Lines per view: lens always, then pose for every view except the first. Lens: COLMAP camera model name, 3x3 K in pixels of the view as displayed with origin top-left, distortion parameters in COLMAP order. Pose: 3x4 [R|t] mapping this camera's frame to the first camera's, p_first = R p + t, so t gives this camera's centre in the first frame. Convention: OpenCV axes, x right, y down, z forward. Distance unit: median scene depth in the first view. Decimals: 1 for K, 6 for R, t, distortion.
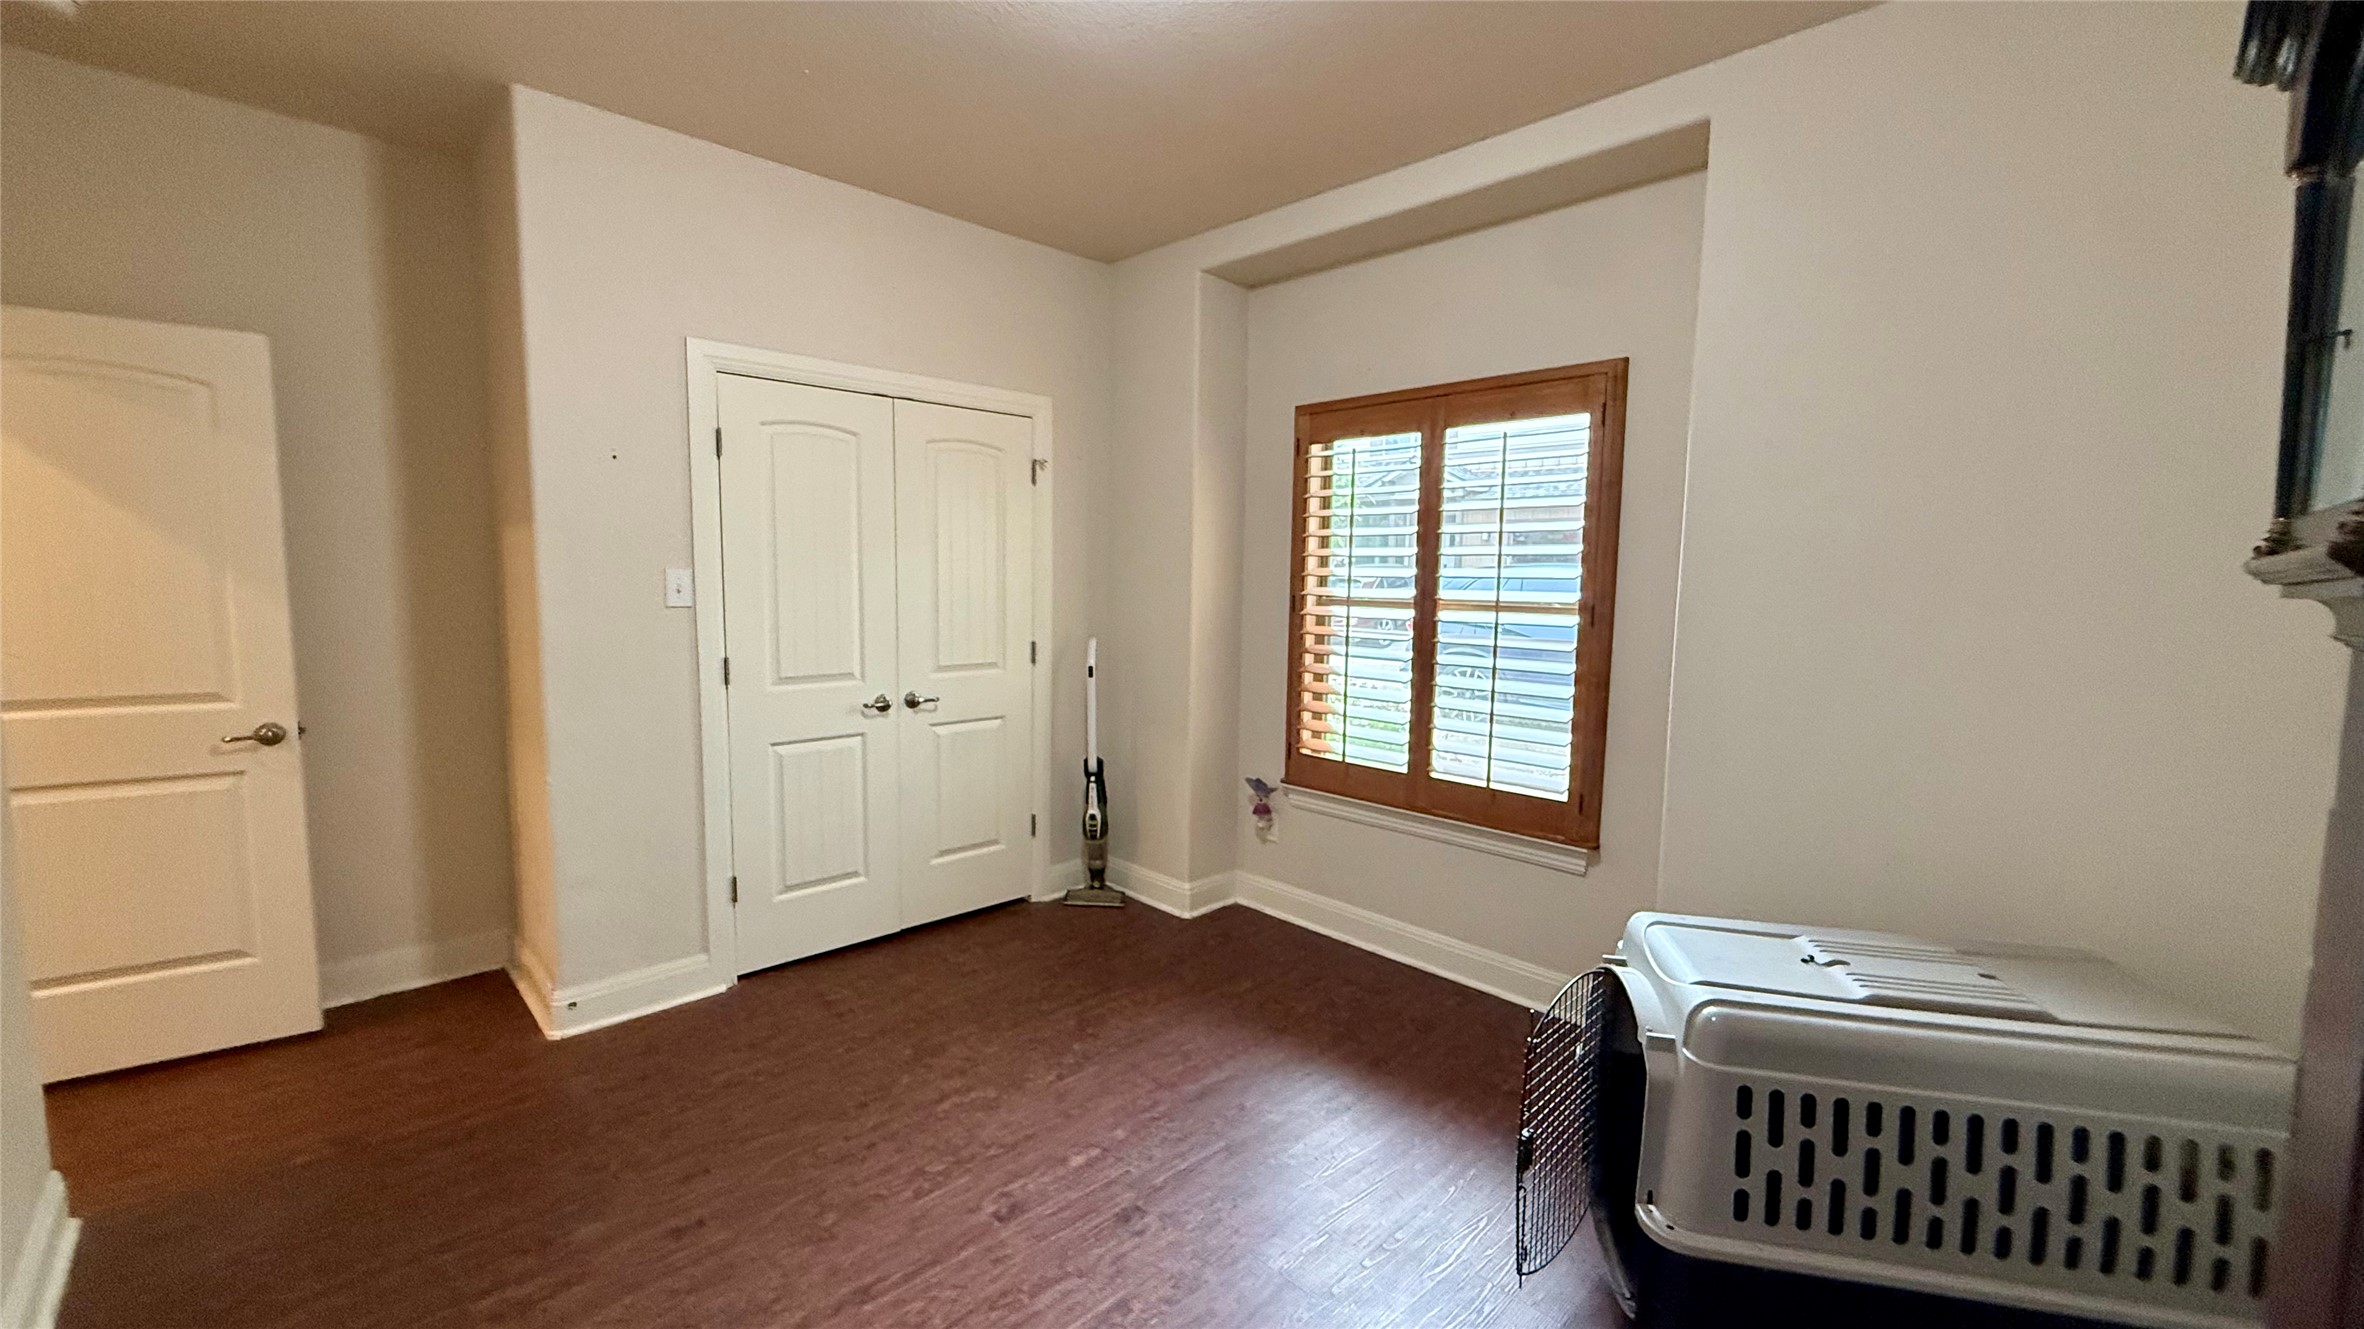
lens RADIAL K [[940.6, 0, 1169.1], [0, 940.6, 659.0], [0, 0, 1]] dist [0.001964, -0.000813]
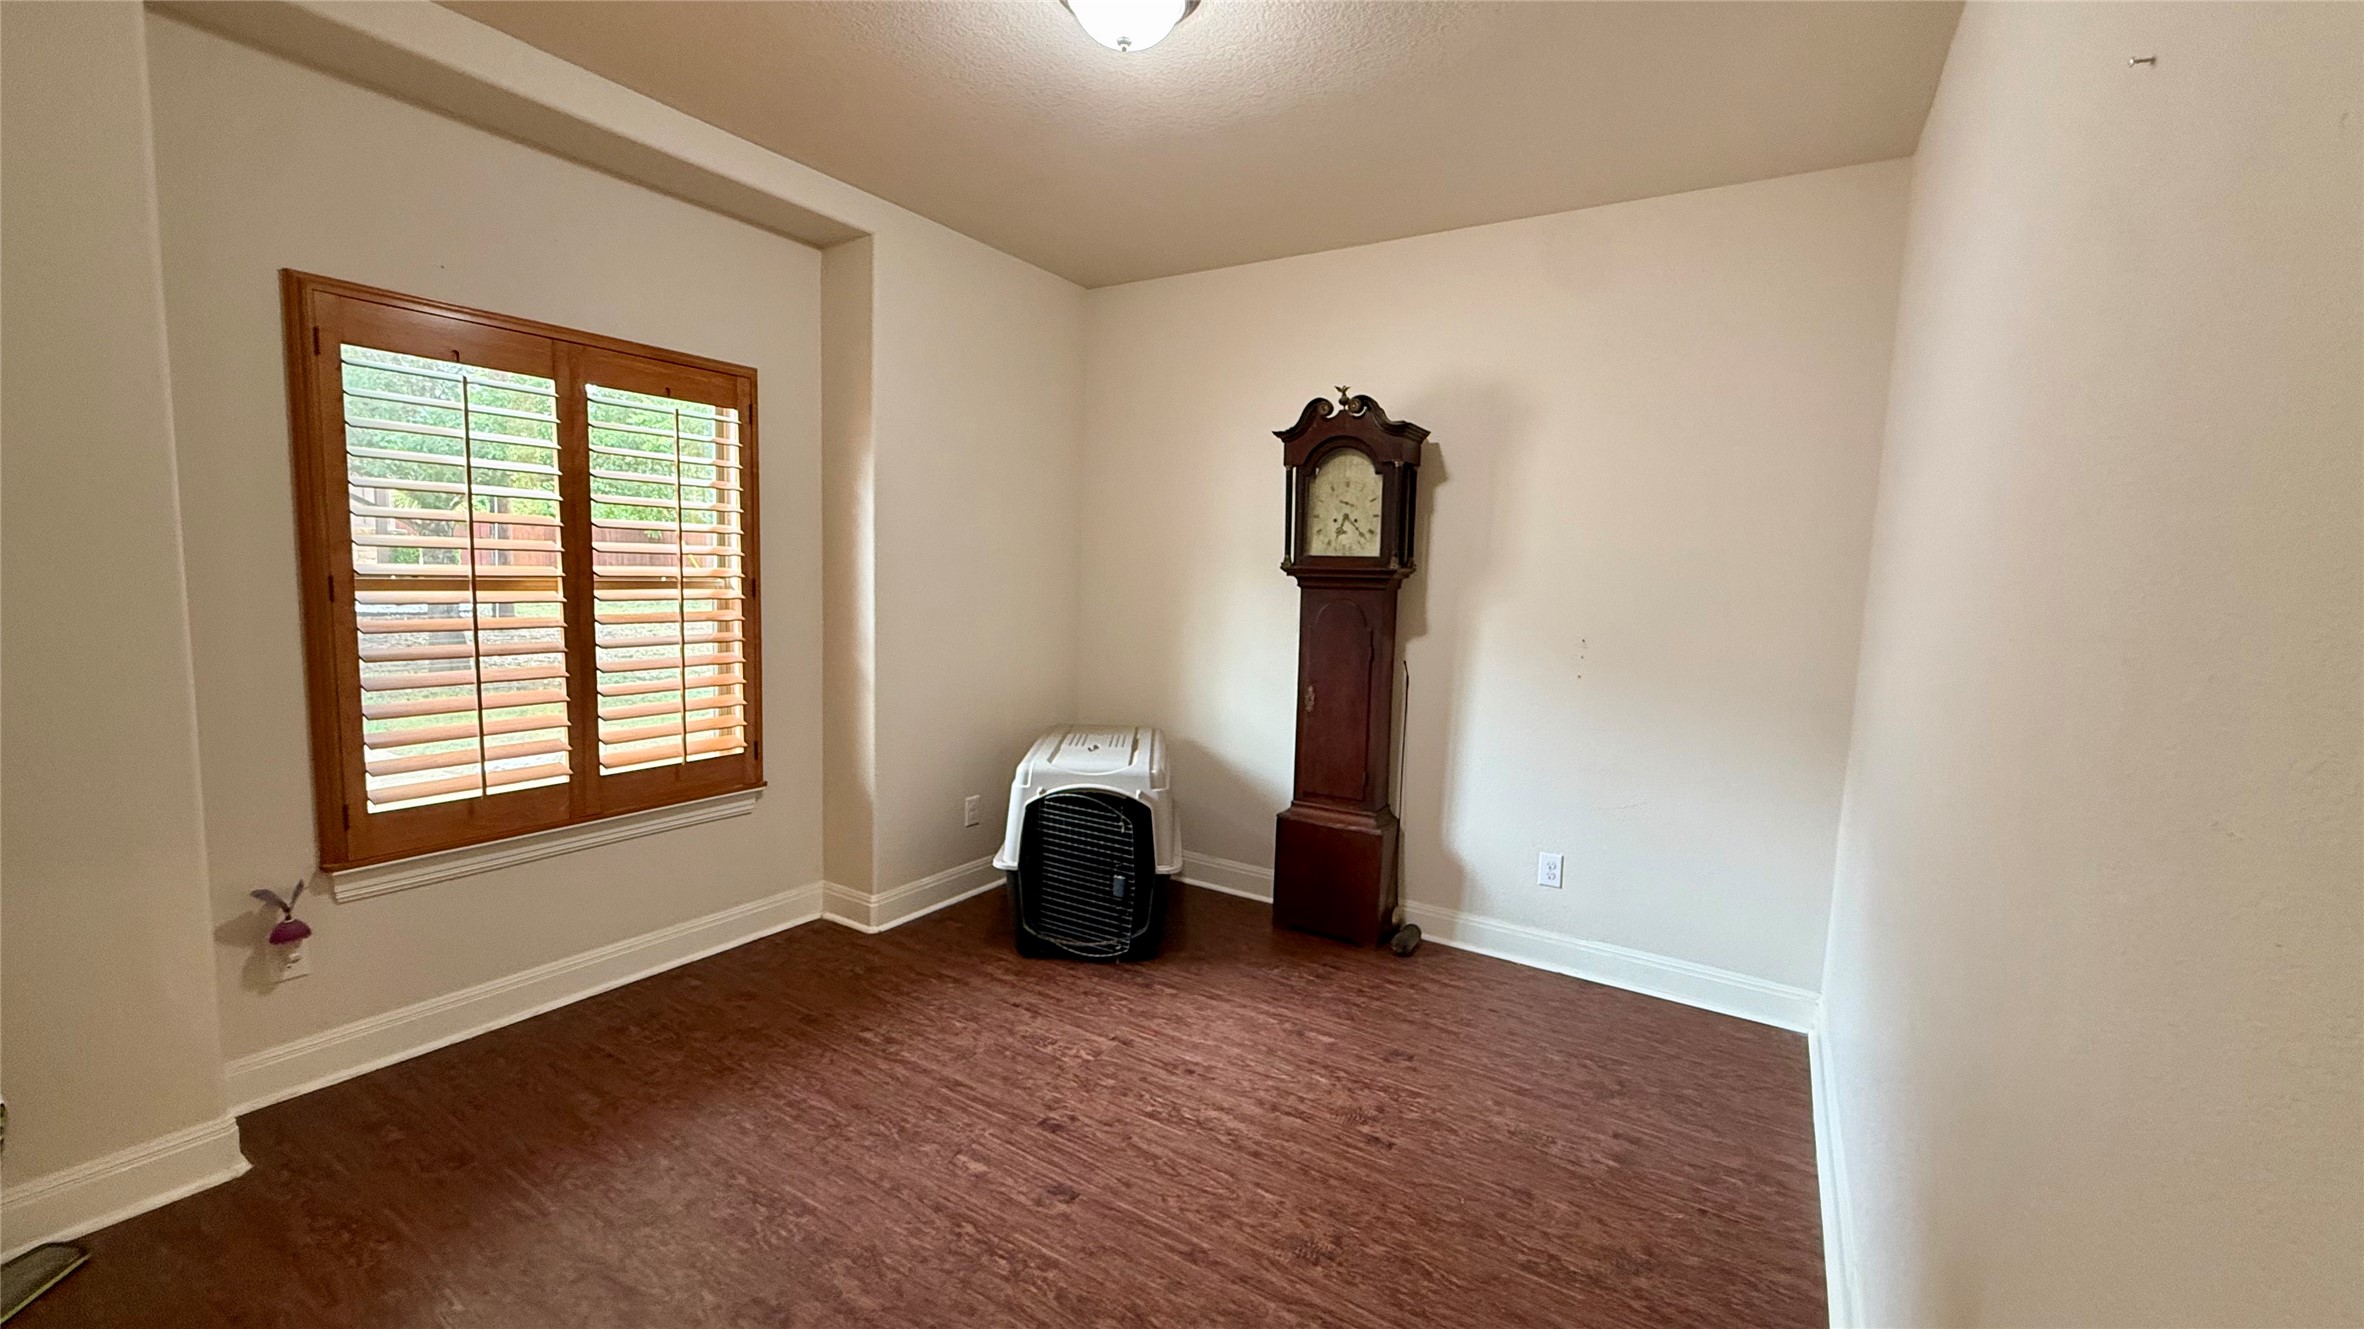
lens RADIAL K [[940.6, 0, 1170.1], [0, 940.6, 664.3], [0, 0, 1]] dist [0.001964, -0.000813]
pose [[-0.230750, -0.125058, 0.964943, -0.711925], [0.053554, 0.988571, 0.140926, -0.078716], [-0.971538, 0.084196, -0.221415, 0.678263]]
